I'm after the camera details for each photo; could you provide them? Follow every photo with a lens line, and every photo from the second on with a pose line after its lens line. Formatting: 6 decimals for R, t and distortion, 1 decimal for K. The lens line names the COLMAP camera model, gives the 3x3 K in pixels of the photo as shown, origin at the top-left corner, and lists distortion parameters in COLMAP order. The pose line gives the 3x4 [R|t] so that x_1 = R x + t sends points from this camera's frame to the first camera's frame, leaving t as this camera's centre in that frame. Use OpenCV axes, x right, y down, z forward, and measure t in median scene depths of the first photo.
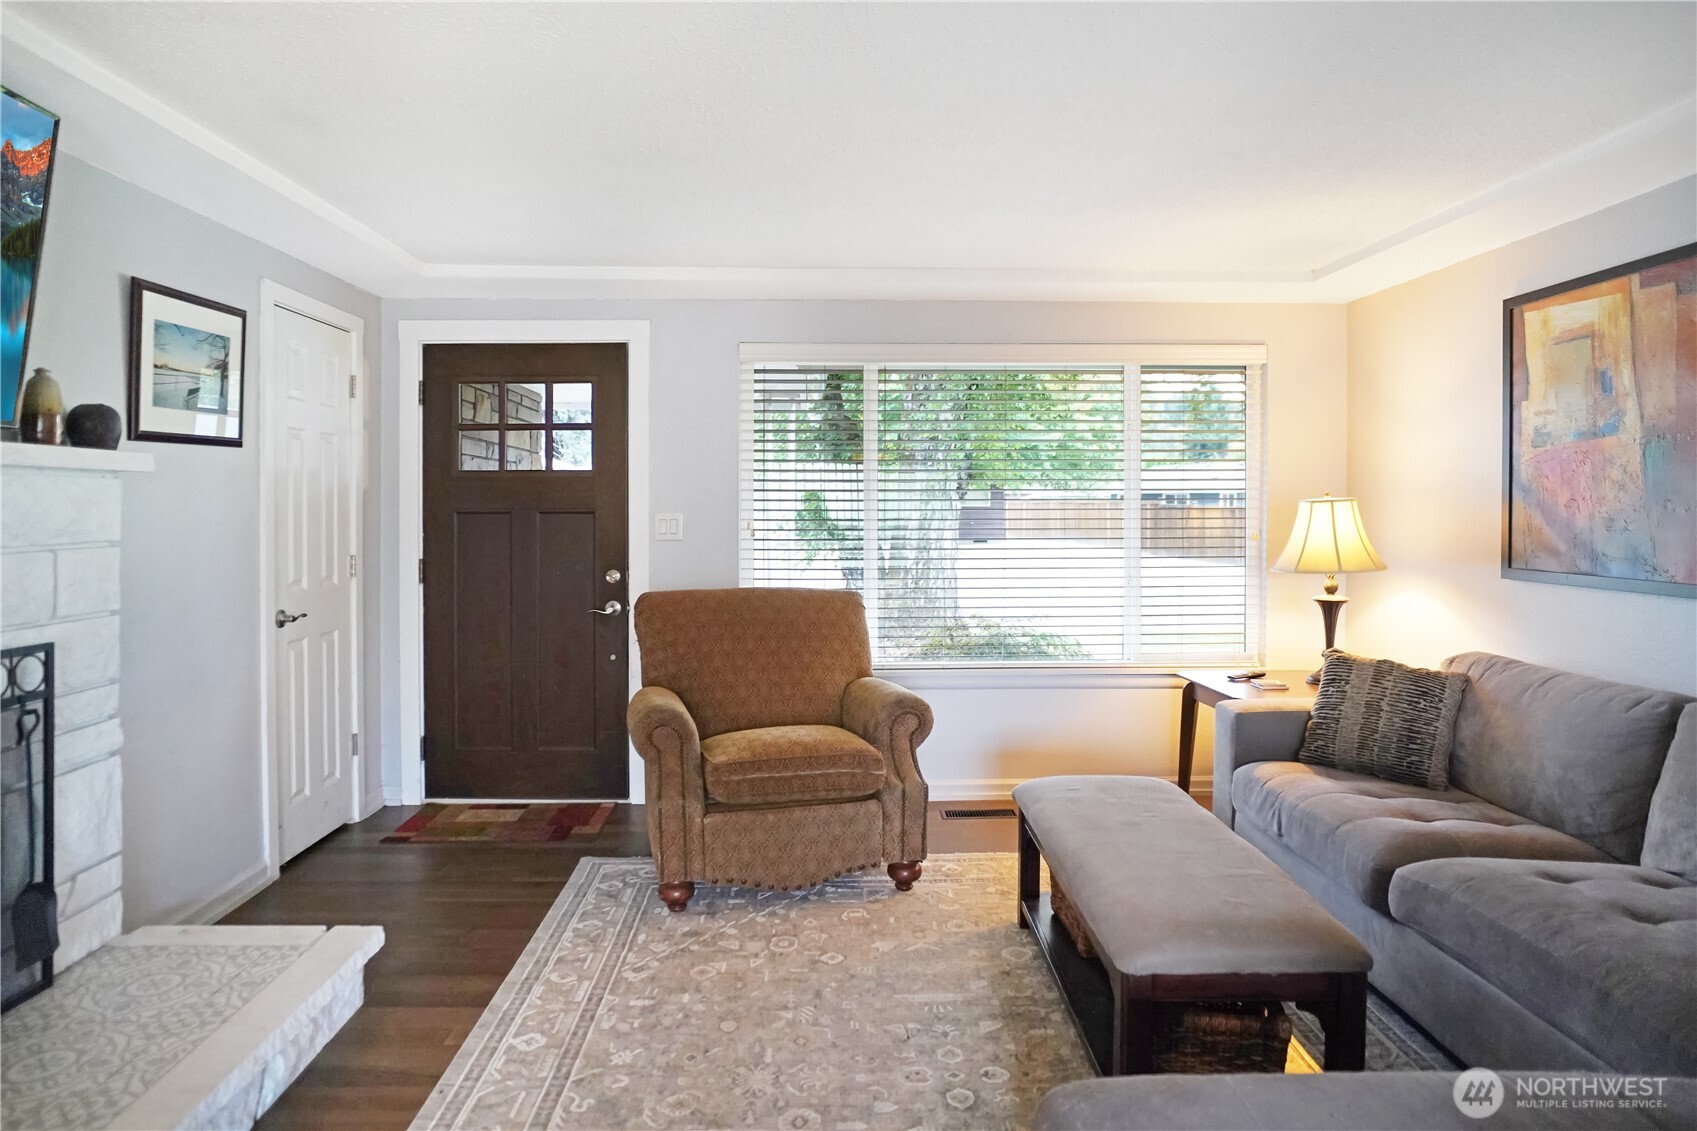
lens RADIAL K [[1011.8, 0, 845.4], [0, 1011.8, 526.6], [0, 0, 1]] dist [-0.055963, 0.040601]
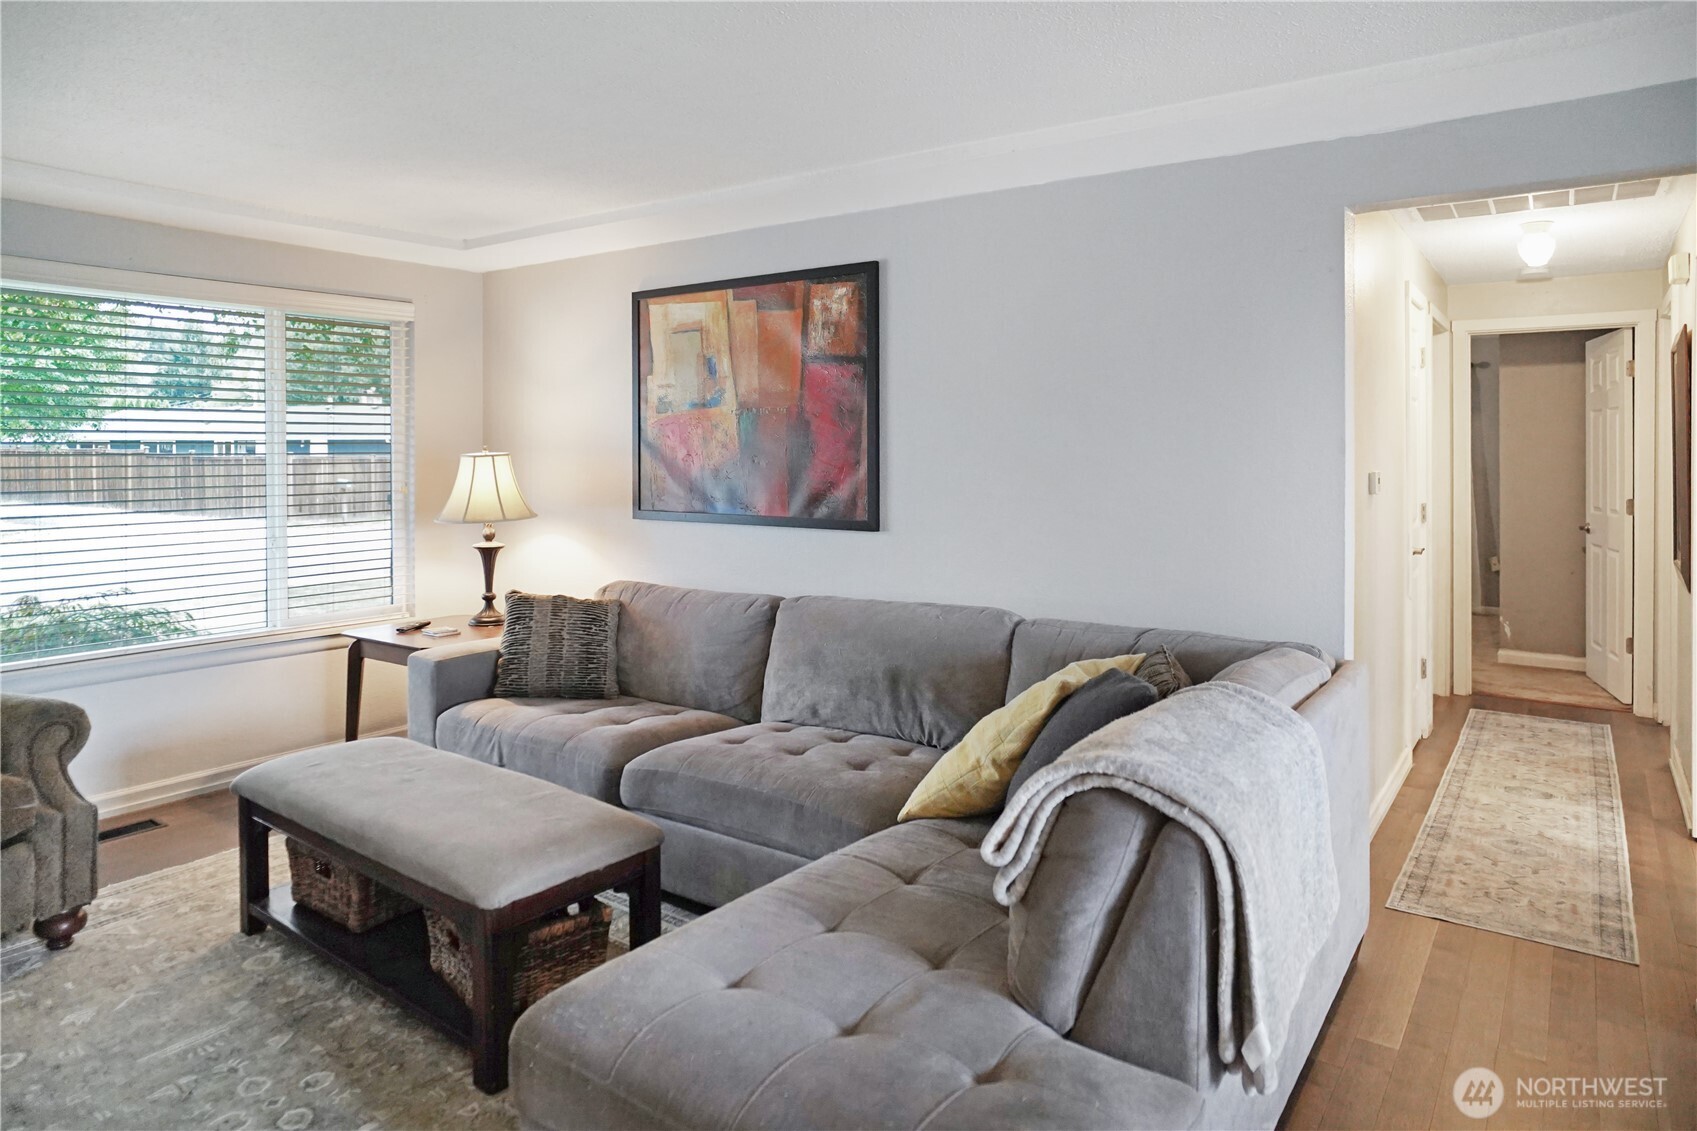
lens RADIAL K [[1039.7, 0, 813.5], [0, 1039.7, 458.0], [0, 0, 1]] dist [-0.062004, 0.039856]
pose [[0.626792, -0.005651, 0.779166, -0.205056], [0.018280, 0.999805, -0.007454, -0.009751], [-0.778972, 0.018915, 0.626773, 0.026955]]
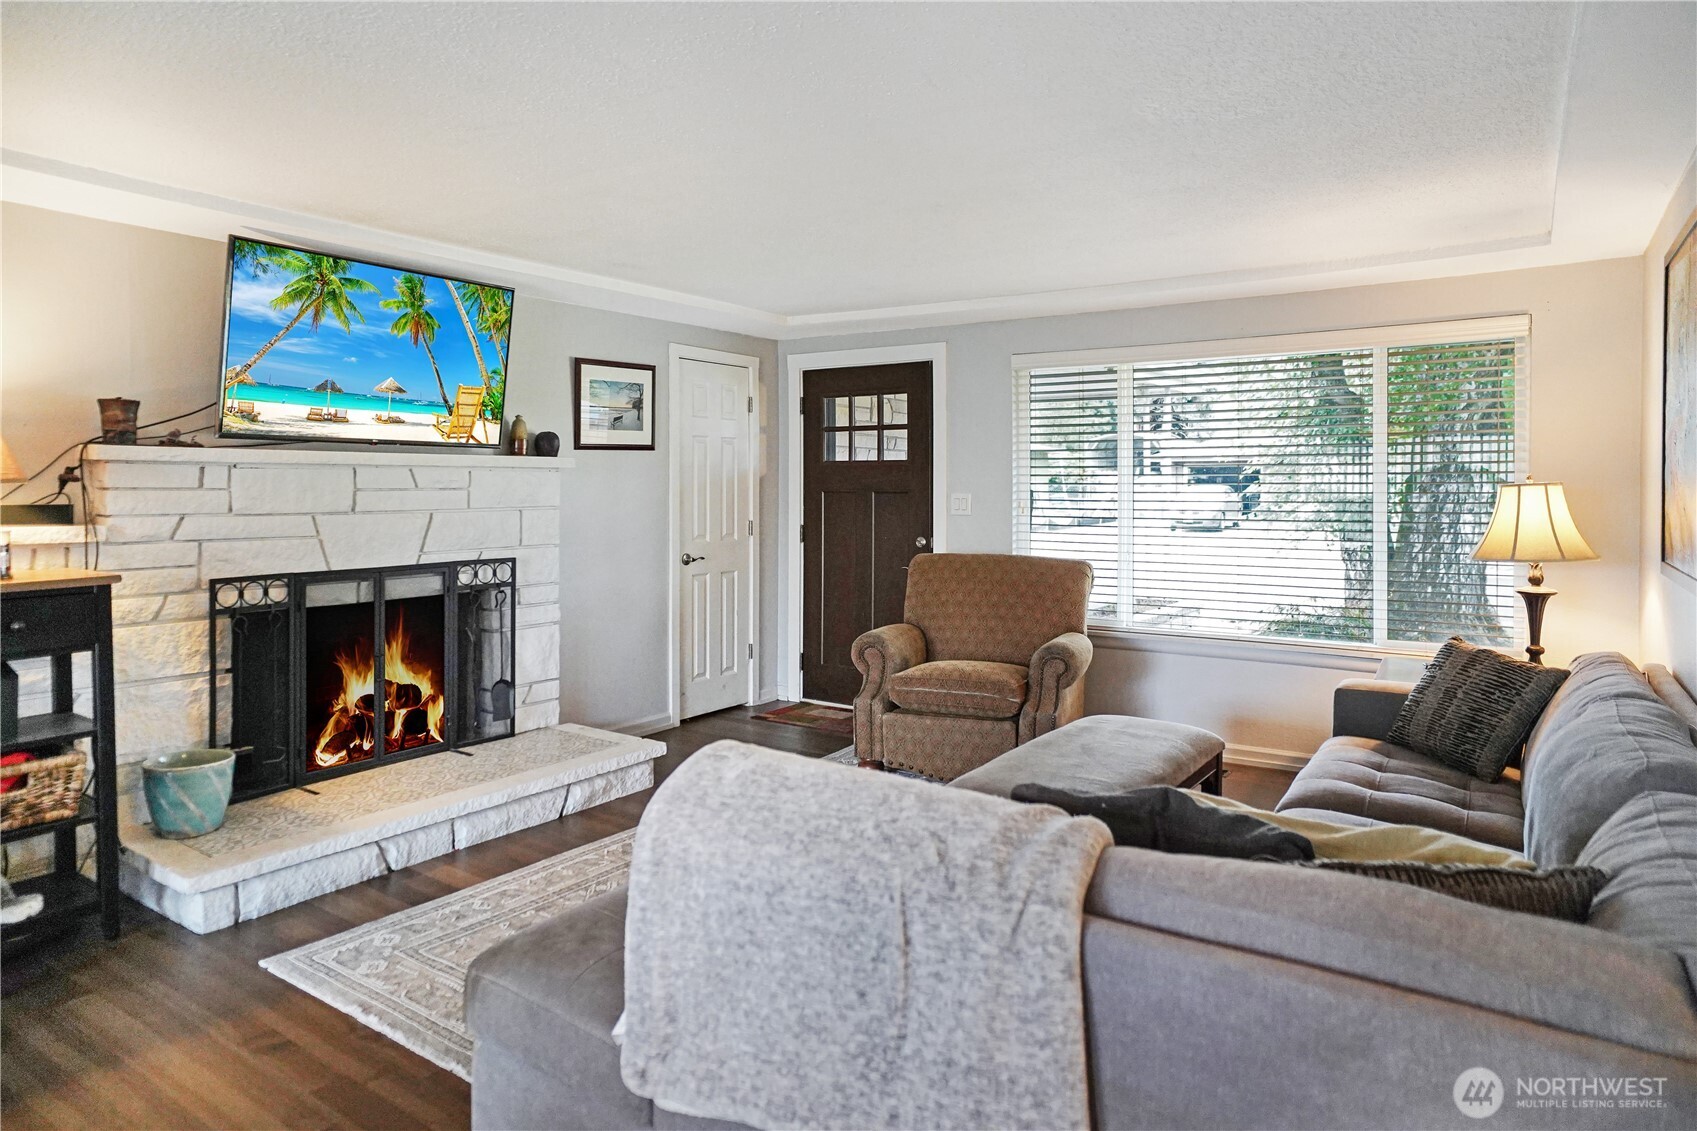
lens RADIAL K [[1003.0, 0, 819.6], [0, 1003.0, 482.7], [0, 0, 1]] dist [-0.035346, 0.002120]
pose [[0.809969, 0.001517, -0.586471, 0.594263], [-0.015115, 0.999719, -0.018288, -0.001275], [0.586278, 0.023677, 0.809764, -0.165224]]
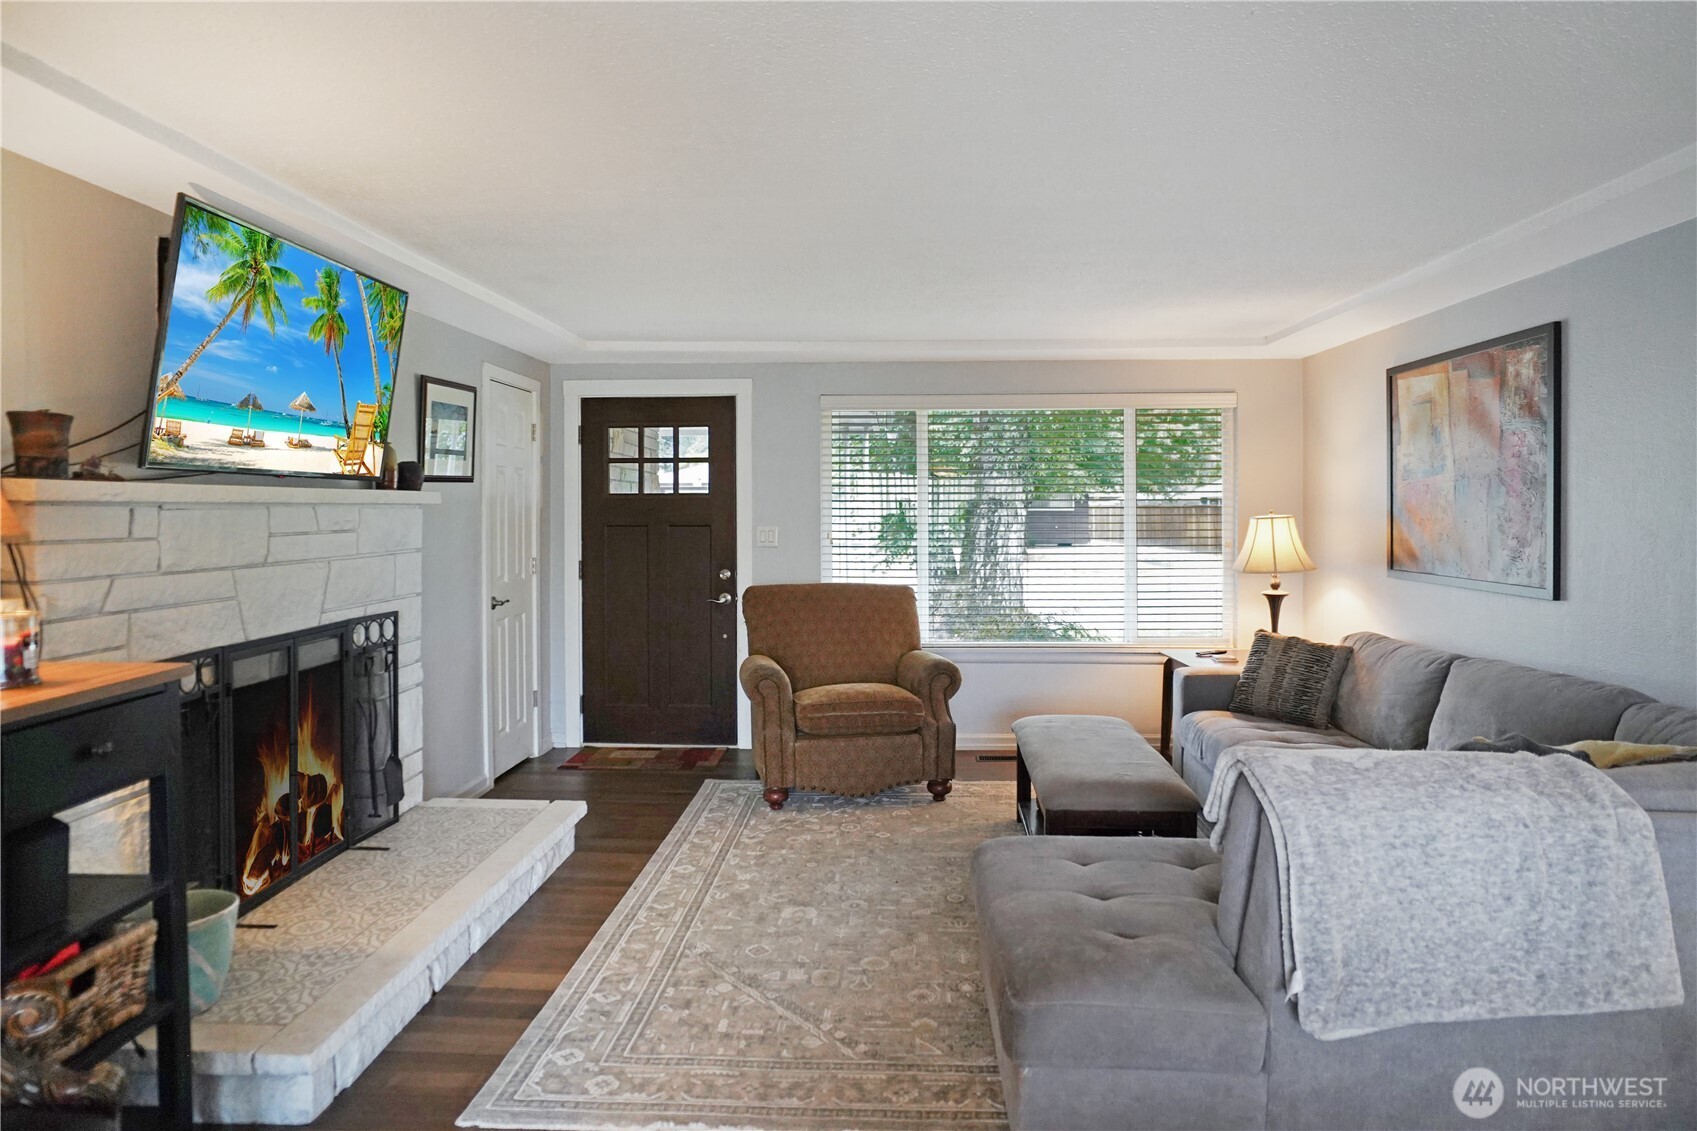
lens RADIAL K [[1011.8, 0, 845.4], [0, 1011.8, 526.6], [0, 0, 1]] dist [-0.055963, 0.040601]
pose [[0.996452, -0.000302, -0.084162, 0.050249], [-0.000006, 0.999993, -0.003660, -0.011079], [0.084162, 0.003647, 0.996445, -0.416879]]
